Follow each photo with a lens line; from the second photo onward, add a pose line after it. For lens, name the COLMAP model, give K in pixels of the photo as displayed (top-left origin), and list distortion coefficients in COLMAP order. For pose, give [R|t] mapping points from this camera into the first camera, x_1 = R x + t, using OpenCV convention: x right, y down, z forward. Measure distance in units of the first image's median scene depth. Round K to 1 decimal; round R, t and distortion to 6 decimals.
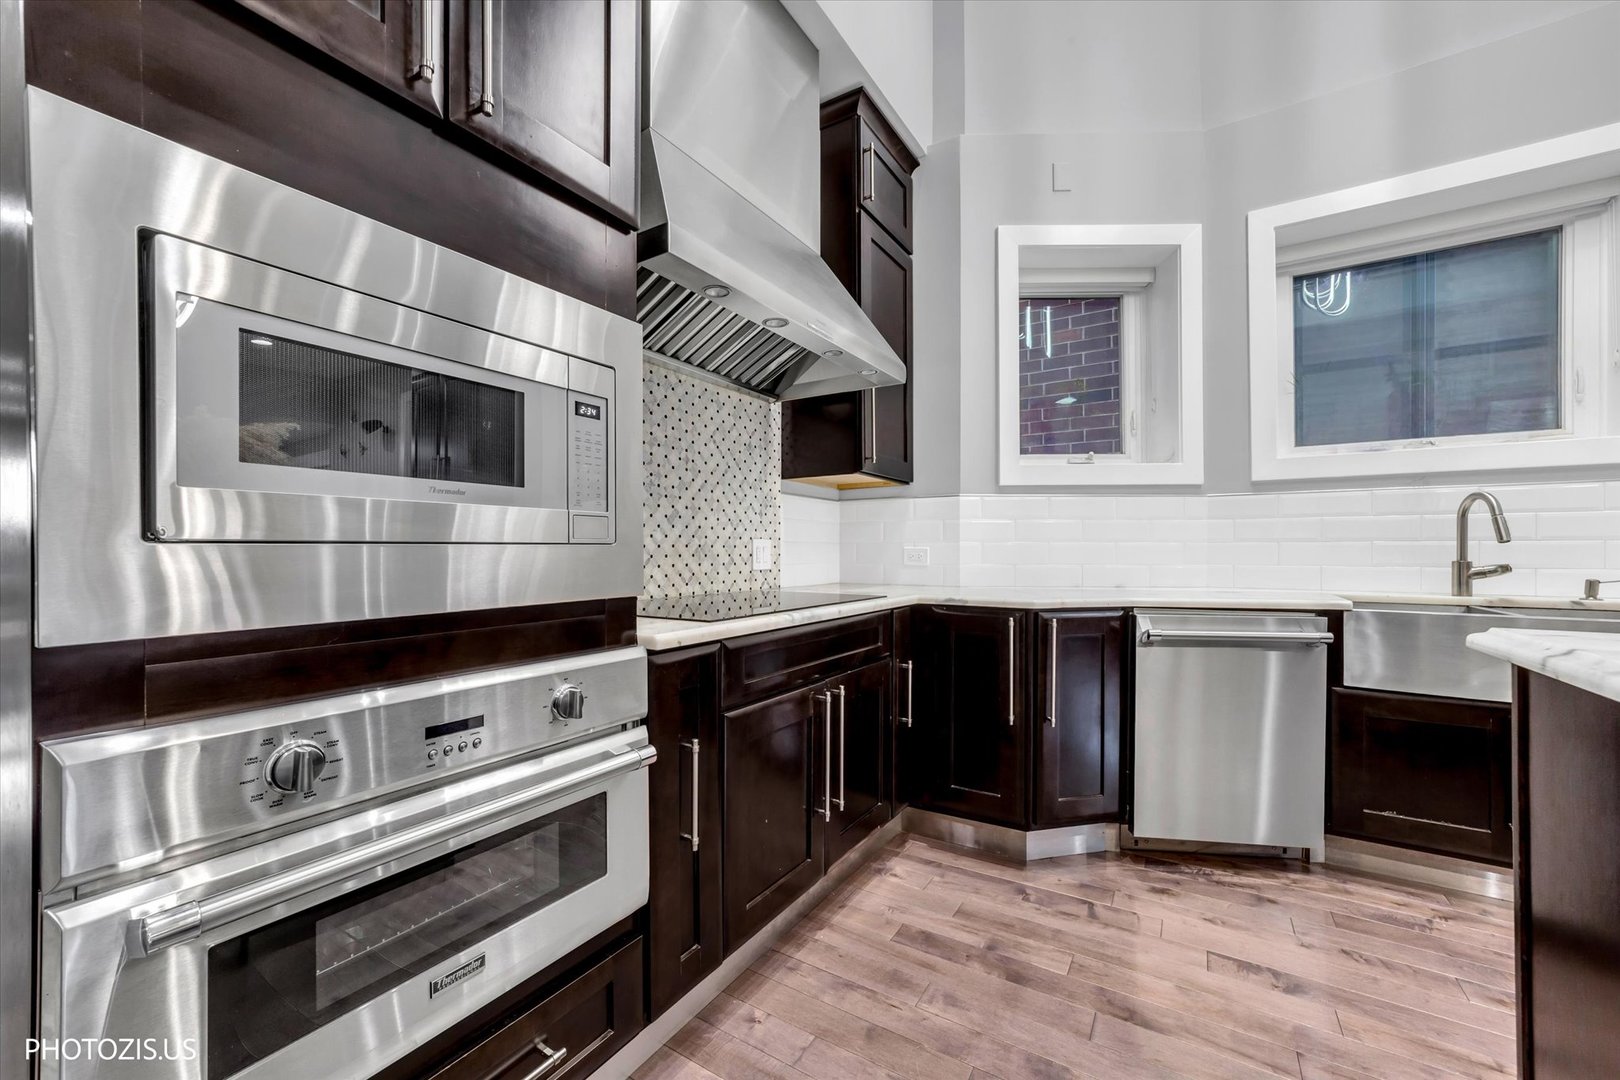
lens RADIAL K [[653.9, 0, 842.1], [0, 653.9, 543.7], [0, 0, 1]] dist [-0.000207, 0.021852]
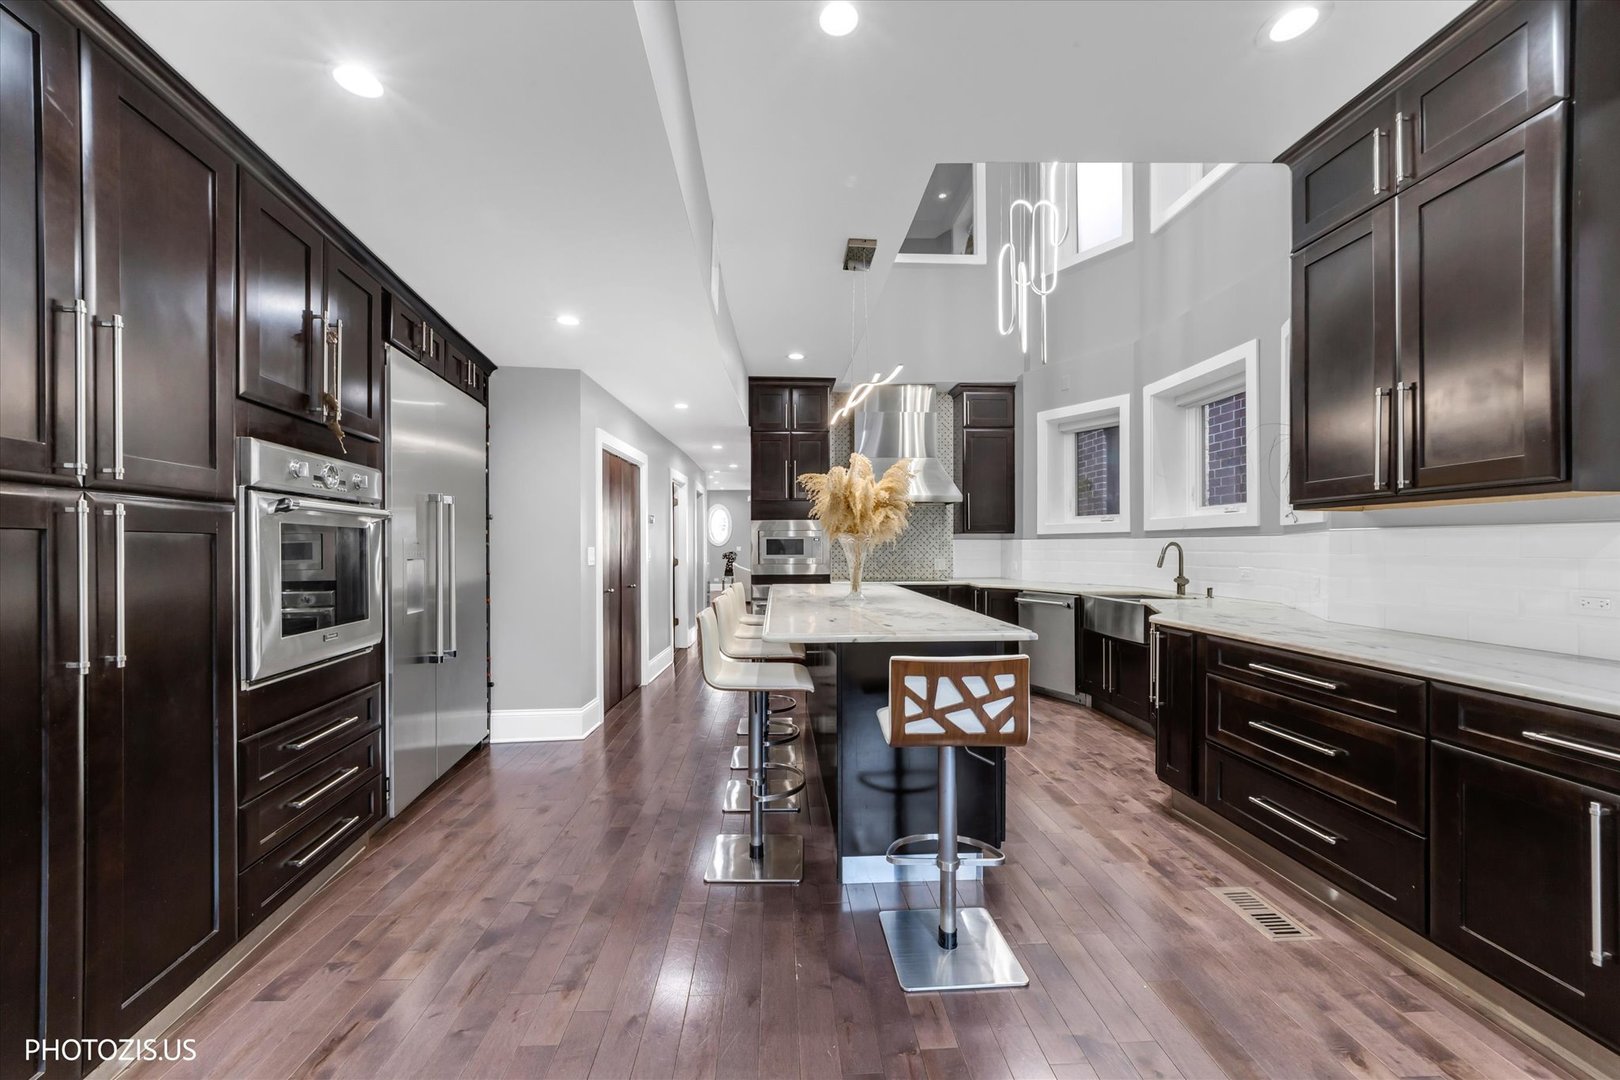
lens RADIAL K [[624.5, 0, 804.5], [0, 624.5, 550.5], [0, 0, 1]] dist [-0.019003, 0.008616]
pose [[0.546024, 0.006446, -0.837745, 1.954008], [0.010692, 0.999835, 0.014662, -0.093676], [0.837701, -0.016963, 0.545865, -0.962680]]
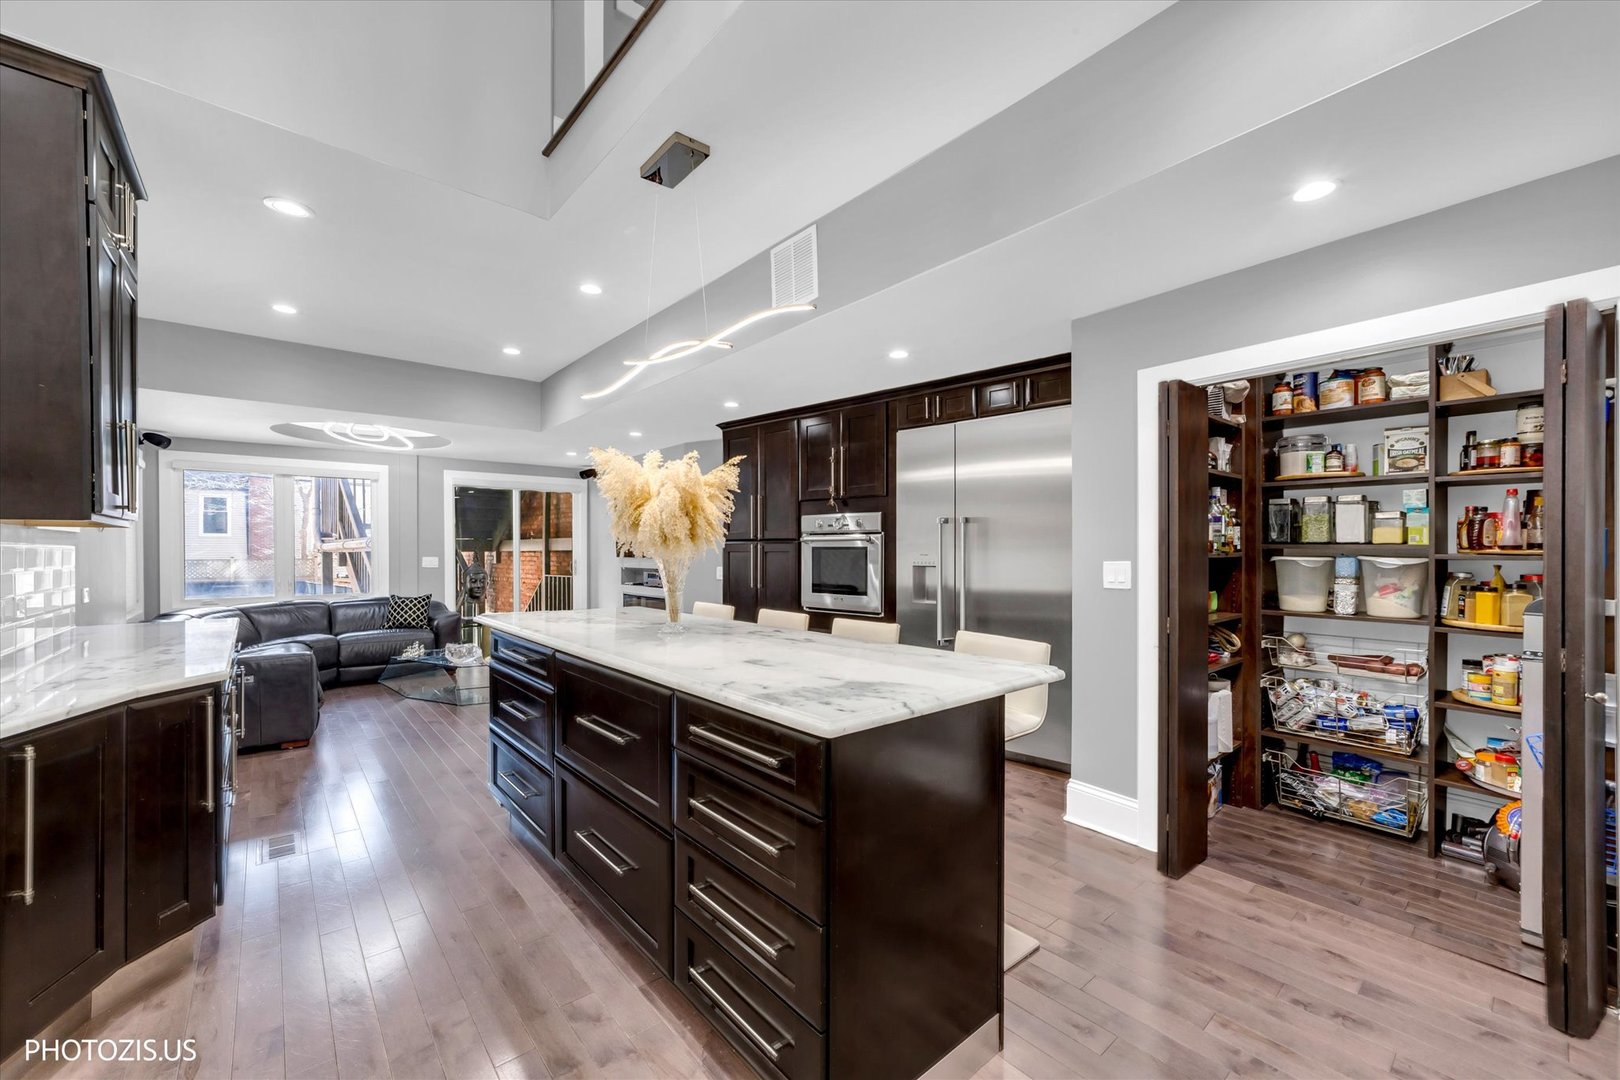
lens RADIAL K [[641.1, 0, 799.7], [0, 641.1, 550.7], [0, 0, 1]] dist [-0.020288, 0.009056]
pose [[-0.943185, -0.000098, 0.332268, 0.201893], [-0.003678, 0.999942, -0.010143, -0.089424], [-0.332248, -0.010789, -0.943131, 0.935999]]
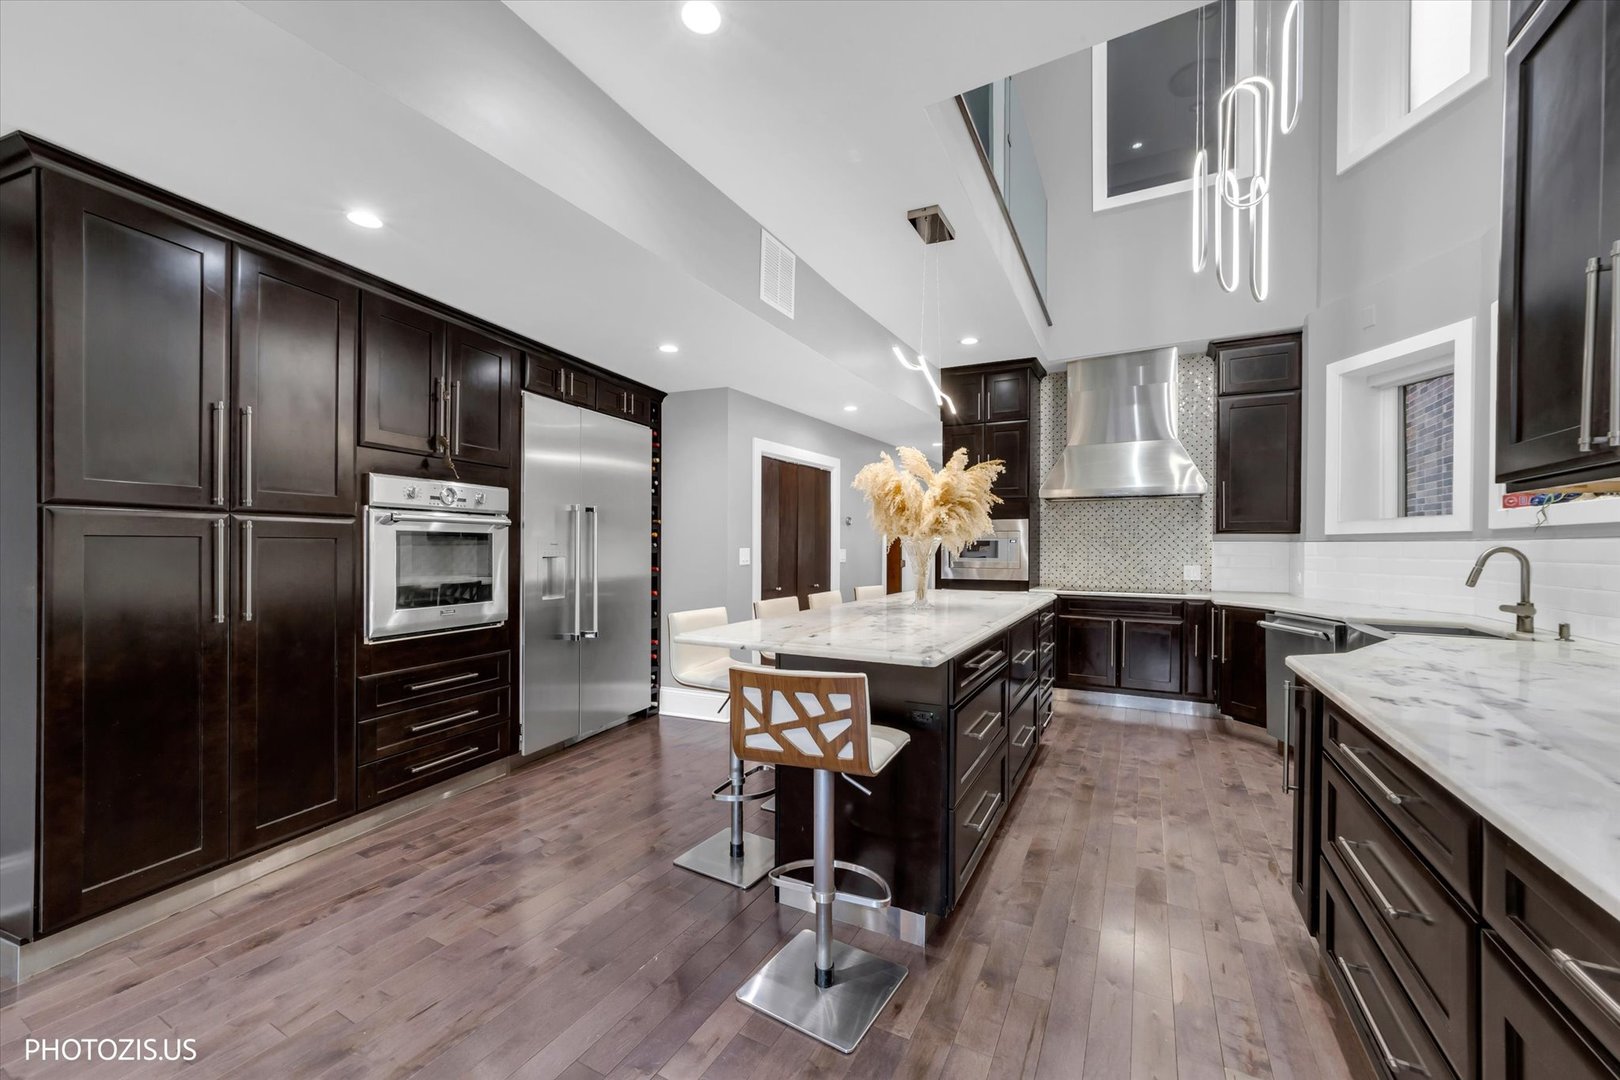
lens RADIAL K [[641.1, 0, 799.7], [0, 641.1, 550.7], [0, 0, 1]] dist [-0.020288, 0.009056]
pose [[0.040864, 0.008070, -0.999132, 2.134551], [0.006546, 0.999944, 0.008345, -0.091405], [0.999143, -0.006881, 0.040809, -0.373696]]
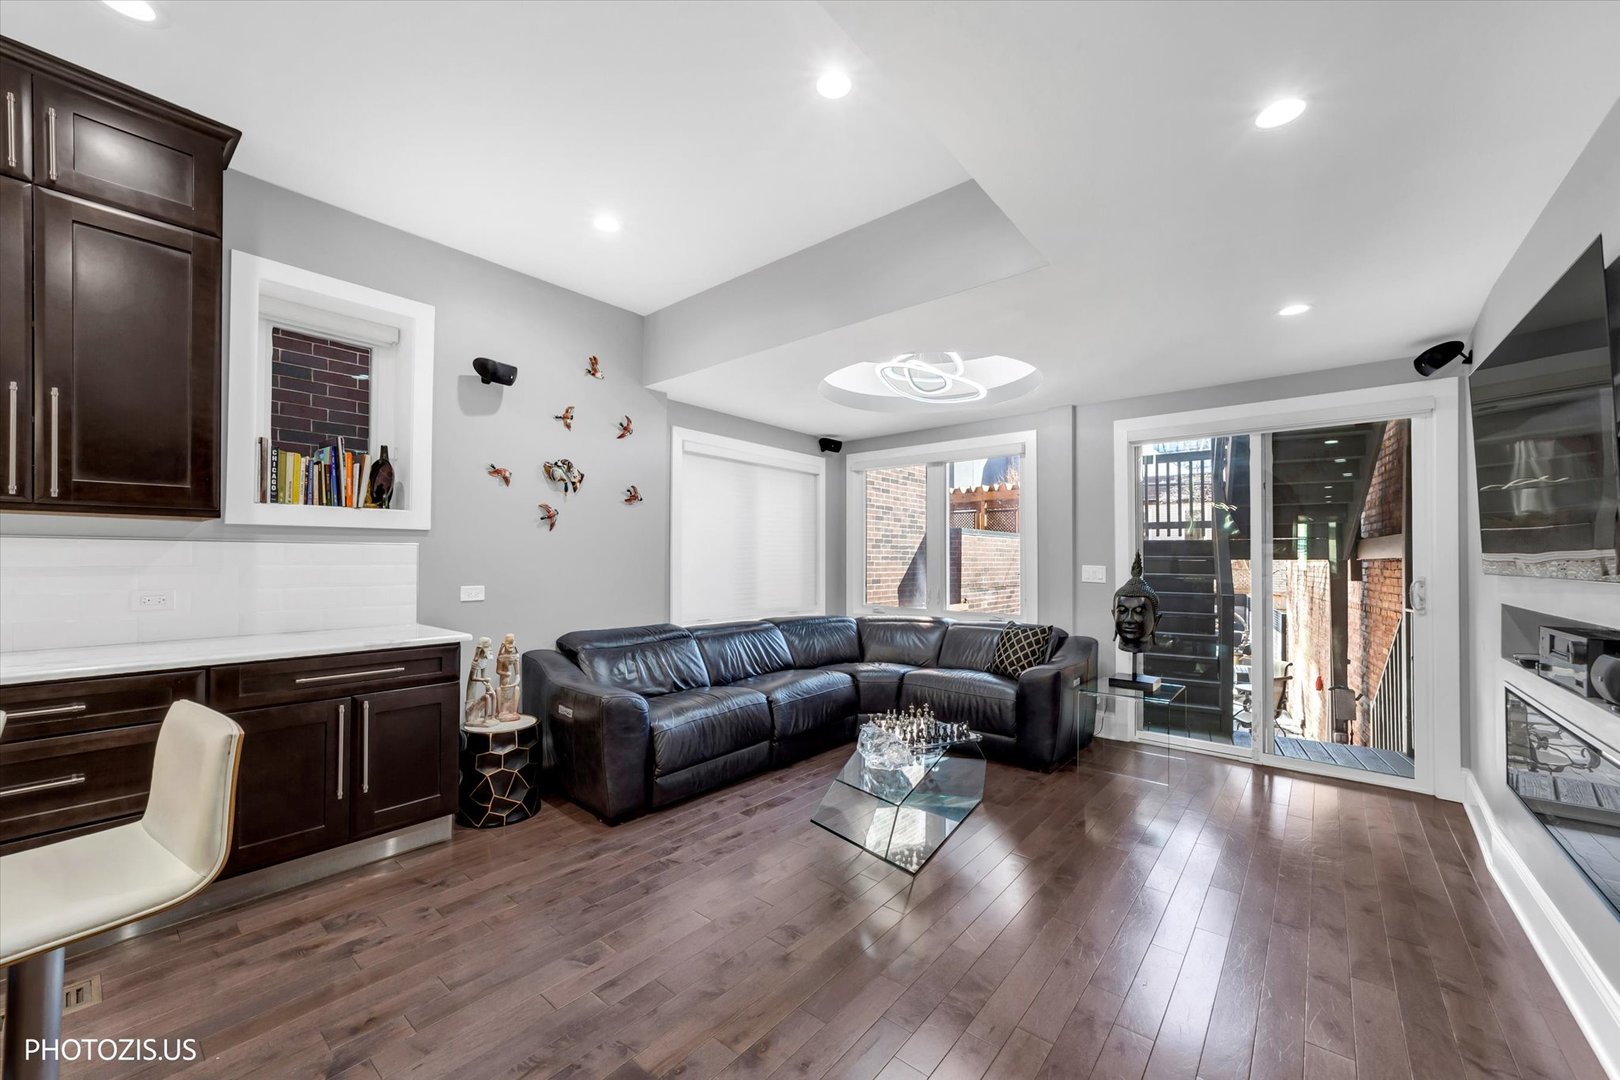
lens RADIAL K [[641.1, 0, 799.7], [0, 641.1, 550.7], [0, 0, 1]] dist [-0.020288, 0.009056]
pose [[0.153511, 0.013706, 0.988052, 0.945258], [-0.015770, 0.999810, -0.011419, -0.092048], [-0.988021, -0.013828, 0.153698, -0.922696]]
